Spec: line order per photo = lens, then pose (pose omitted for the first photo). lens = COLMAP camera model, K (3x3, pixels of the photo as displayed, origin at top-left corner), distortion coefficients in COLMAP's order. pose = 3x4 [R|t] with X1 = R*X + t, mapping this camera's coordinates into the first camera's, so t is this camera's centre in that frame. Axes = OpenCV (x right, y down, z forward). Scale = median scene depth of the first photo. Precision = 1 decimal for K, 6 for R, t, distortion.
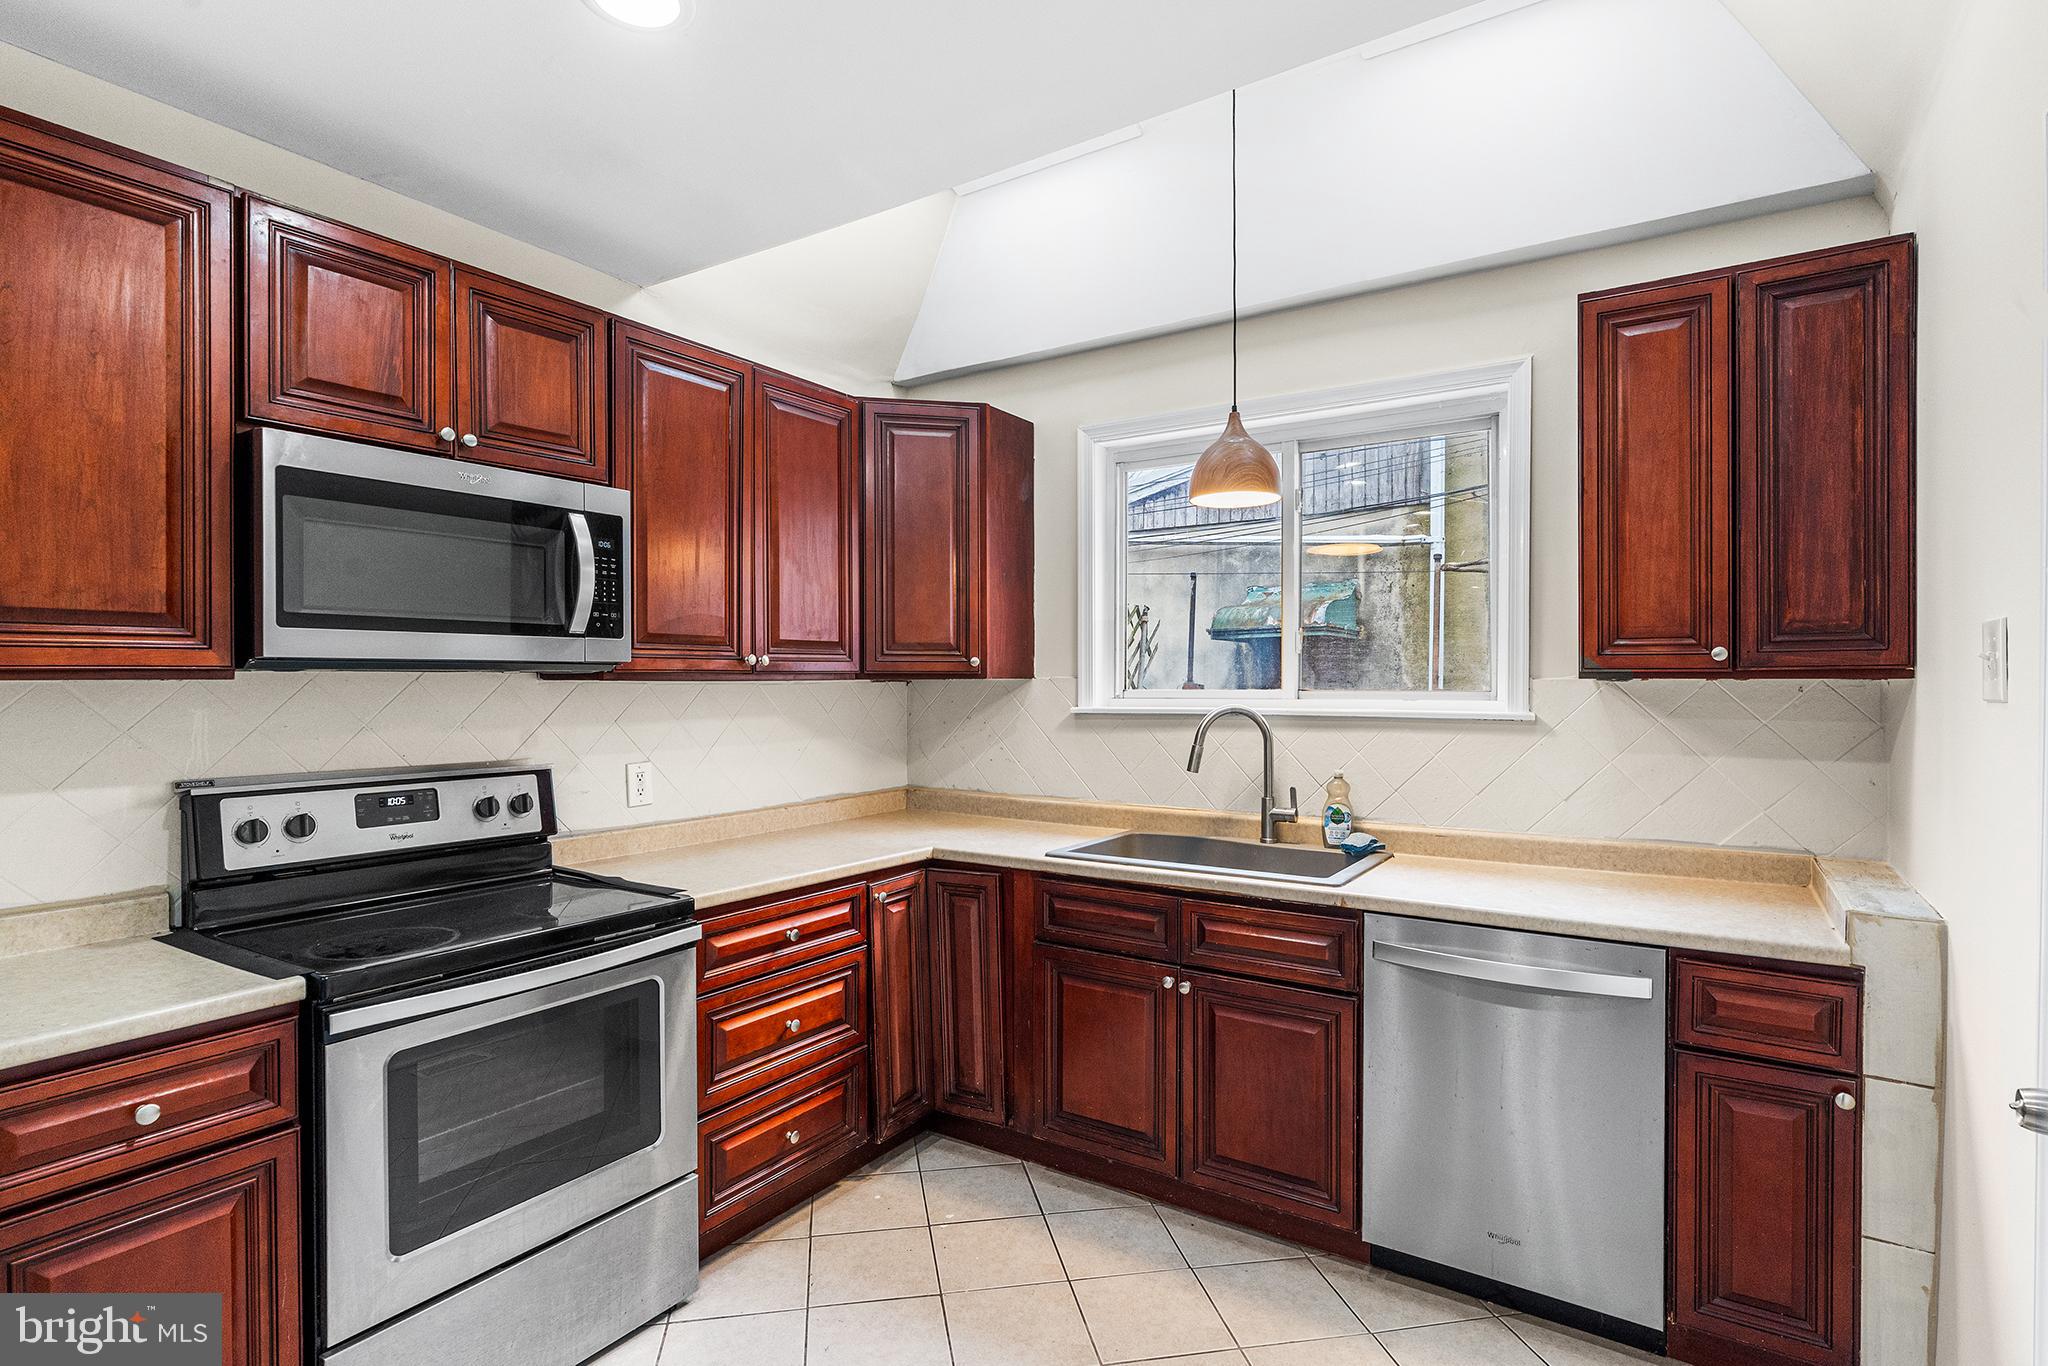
lens RADIAL K [[1014.0, 0, 1032.4], [0, 1014.0, 683.9], [0, 0, 1]] dist [-0.004569, 0.000257]
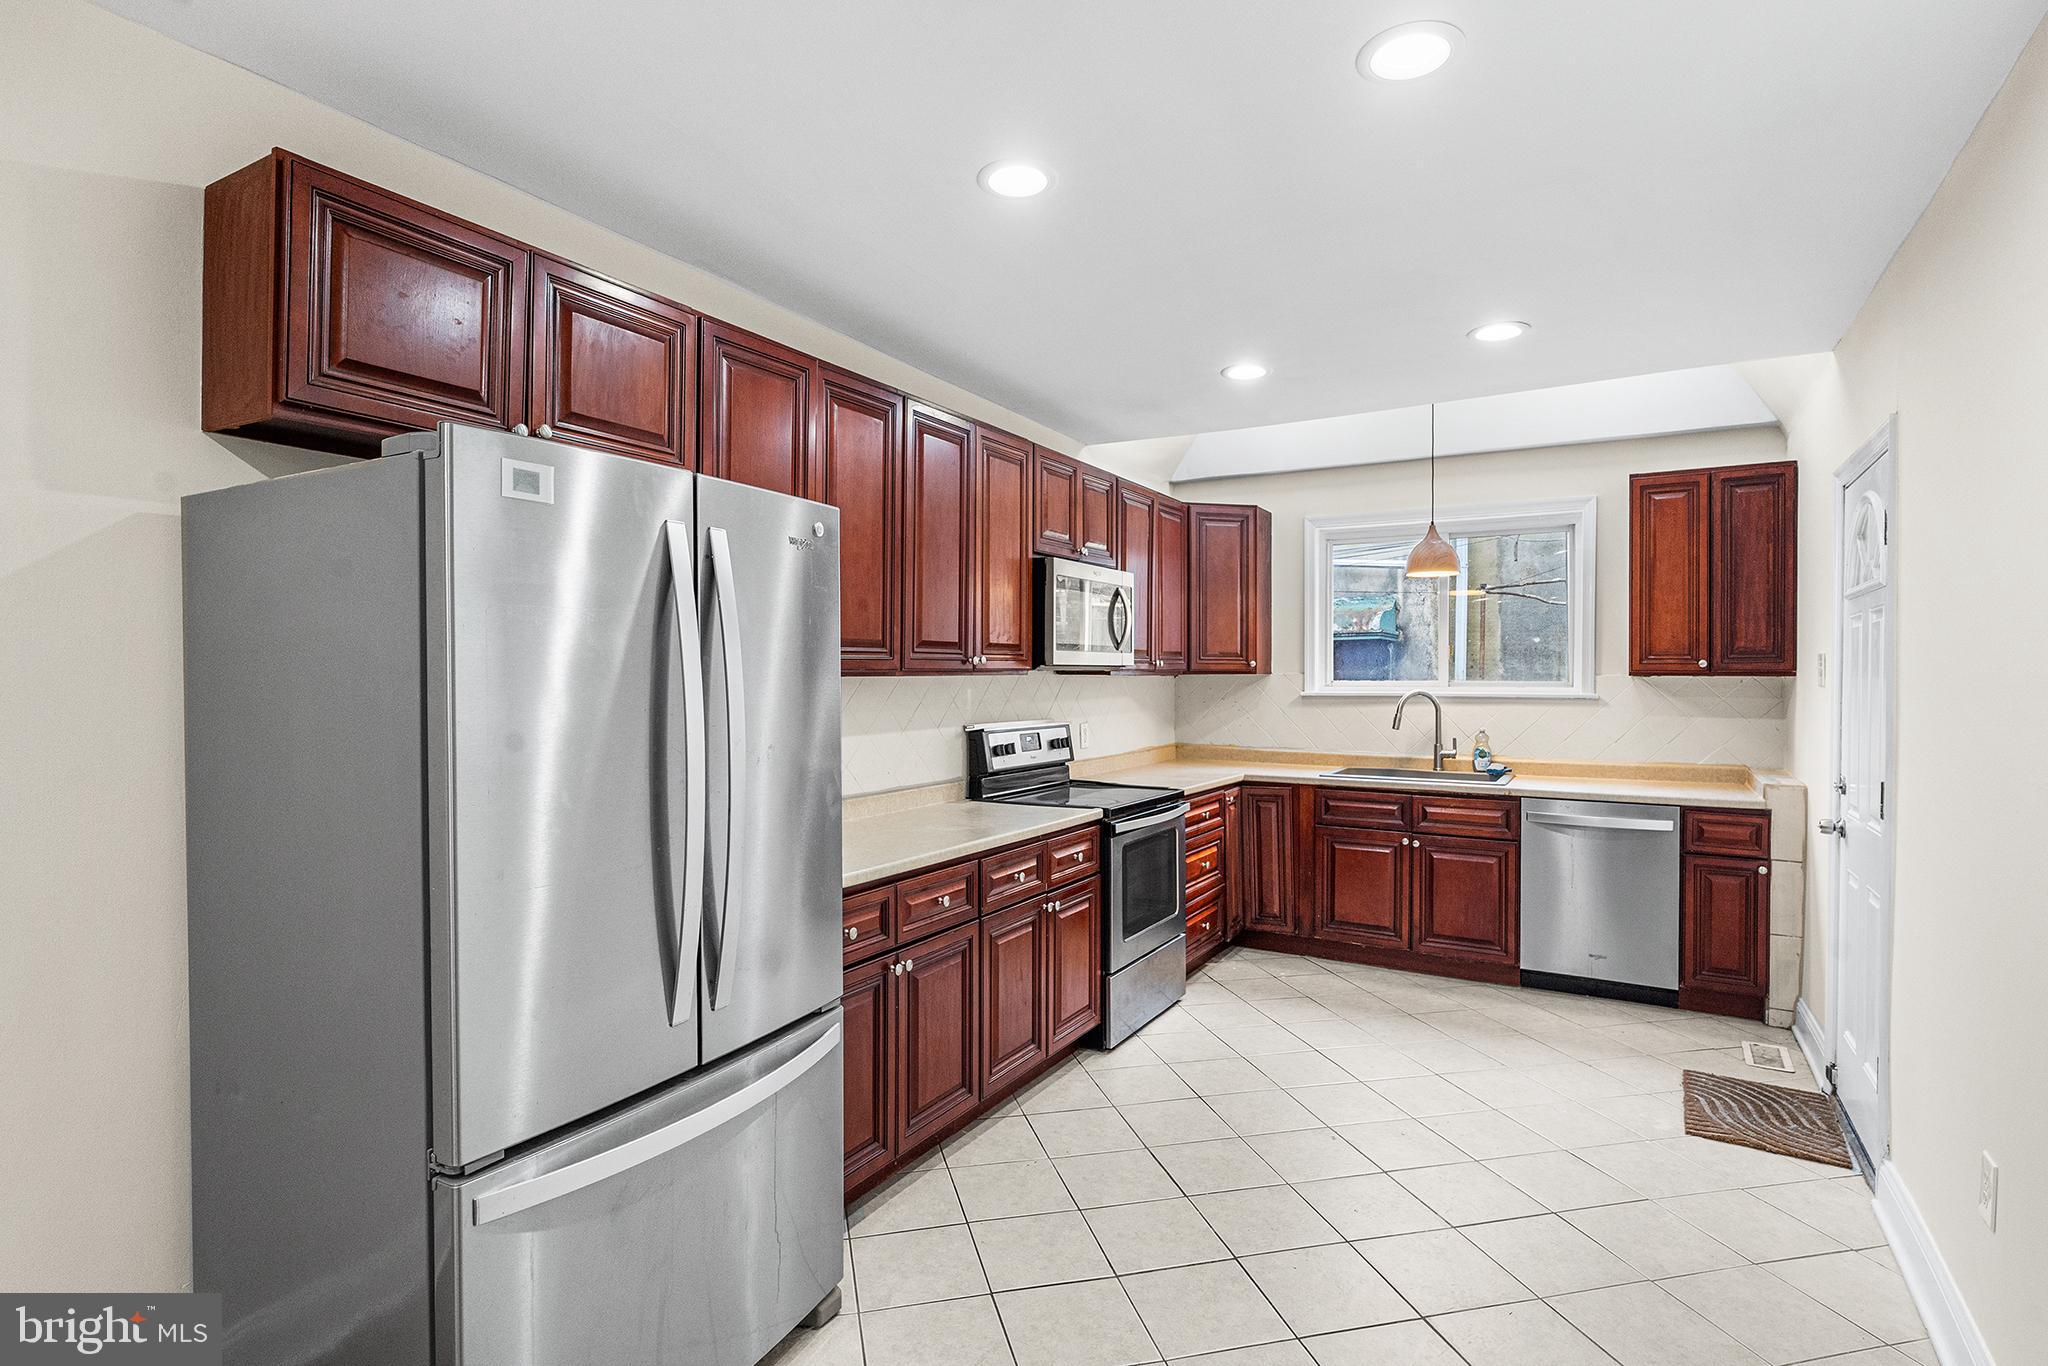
lens RADIAL K [[1014.0, 0, 1032.4], [0, 1014.0, 675.2], [0, 0, 1]] dist [-0.004569, 0.000257]
pose [[0.998878, 0.002869, 0.047265, -0.643783], [-0.002863, 0.999996, -0.000184, -0.002239], [-0.047265, 0.000048, 0.998882, -0.814073]]
